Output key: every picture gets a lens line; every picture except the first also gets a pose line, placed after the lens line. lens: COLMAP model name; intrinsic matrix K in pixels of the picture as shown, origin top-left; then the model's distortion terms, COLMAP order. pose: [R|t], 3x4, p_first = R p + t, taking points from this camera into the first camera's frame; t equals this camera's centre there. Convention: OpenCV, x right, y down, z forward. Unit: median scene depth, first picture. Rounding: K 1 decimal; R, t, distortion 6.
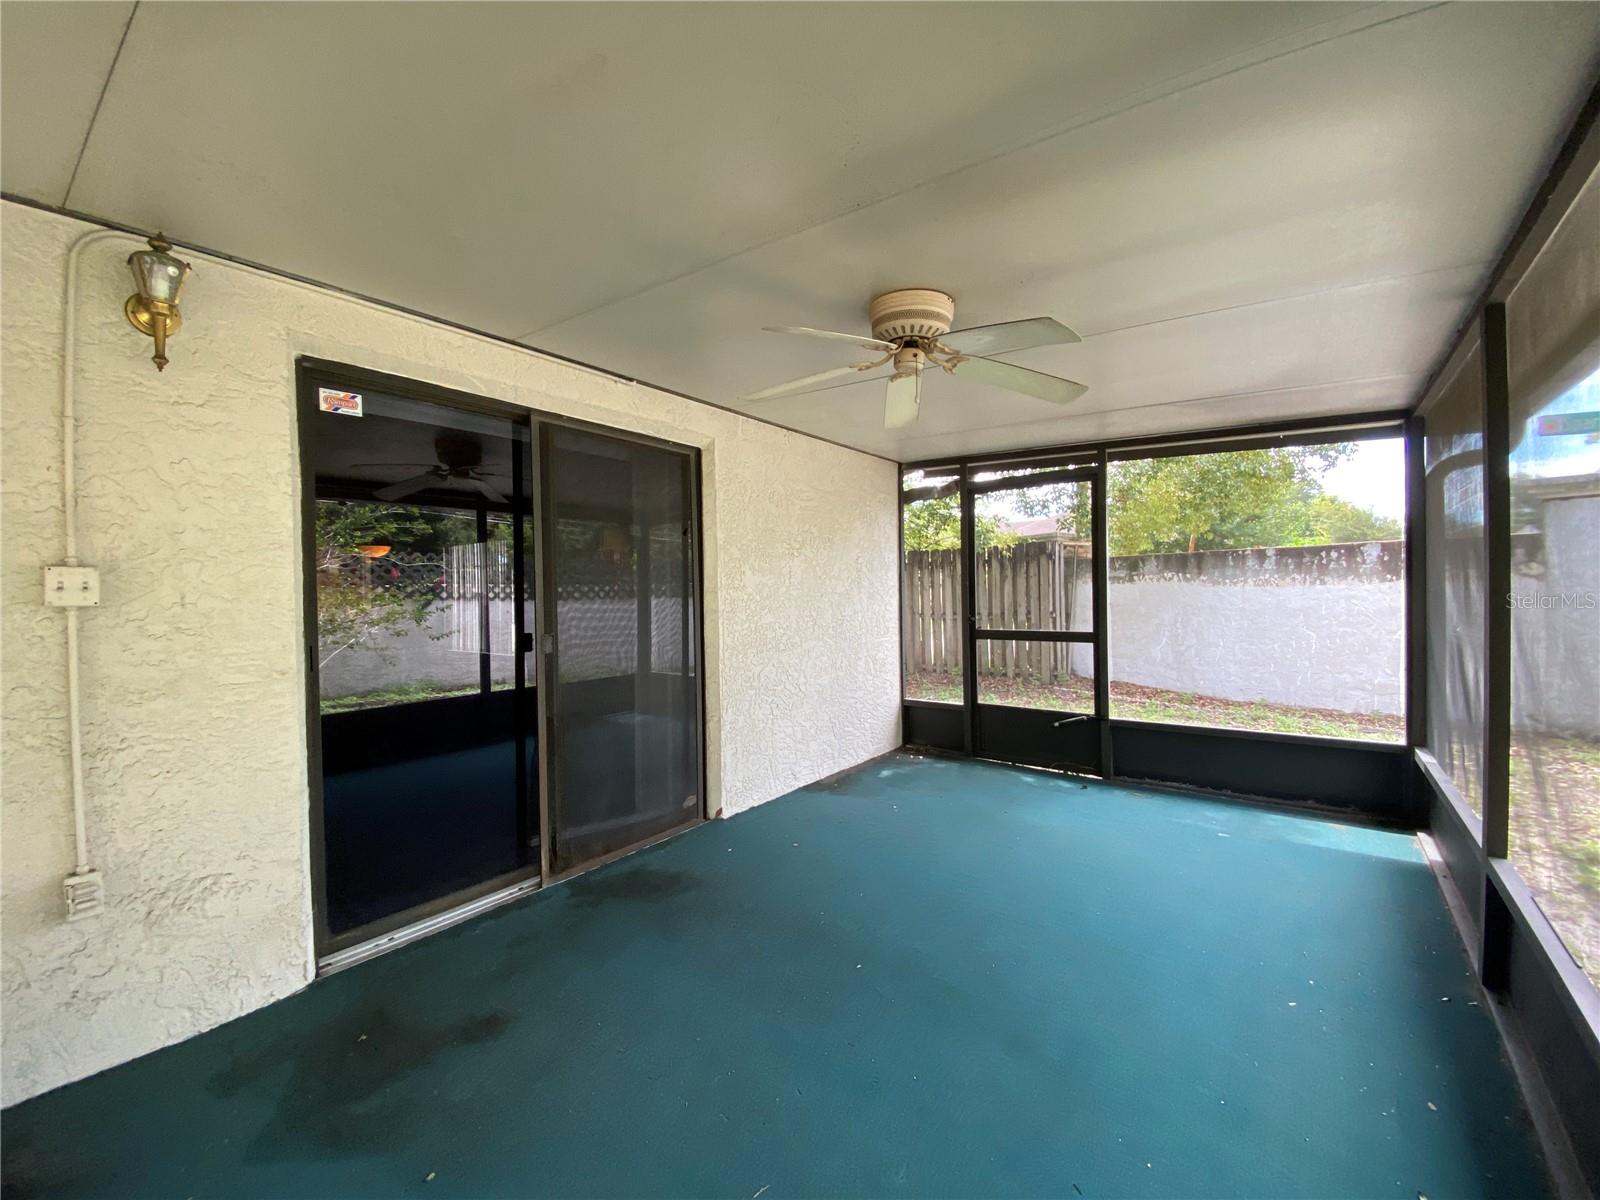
lens RADIAL K [[649.9, 0, 799.6], [0, 649.9, 602.5], [0, 0, 1]] dist [0.027950, -0.023813]
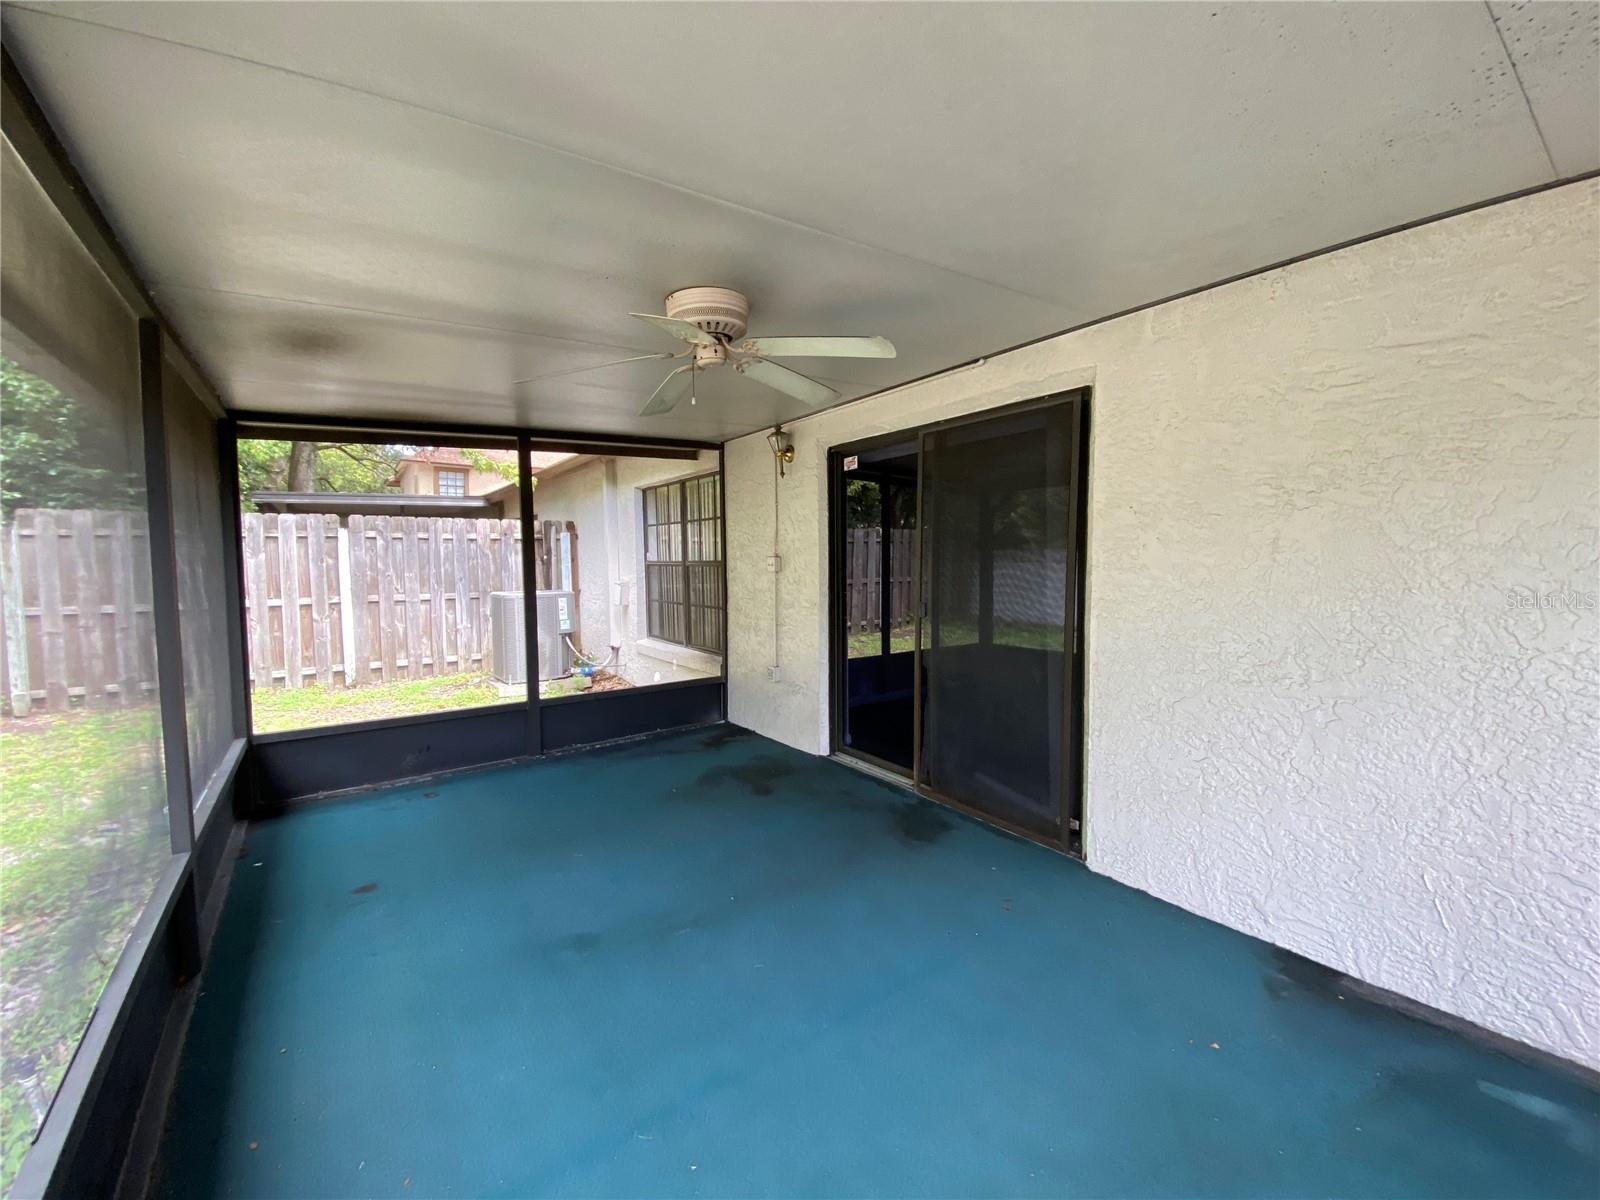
lens RADIAL K [[653.3, 0, 800.0], [0, 653.3, 600.0], [0, 0, 1]] dist [0.016386, -0.019175]
pose [[-0.309710, 0.078519, -0.947584, 0.617350], [-0.002157, 0.996524, 0.083280, -0.041985], [0.950829, 0.027837, -0.308464, 0.801769]]
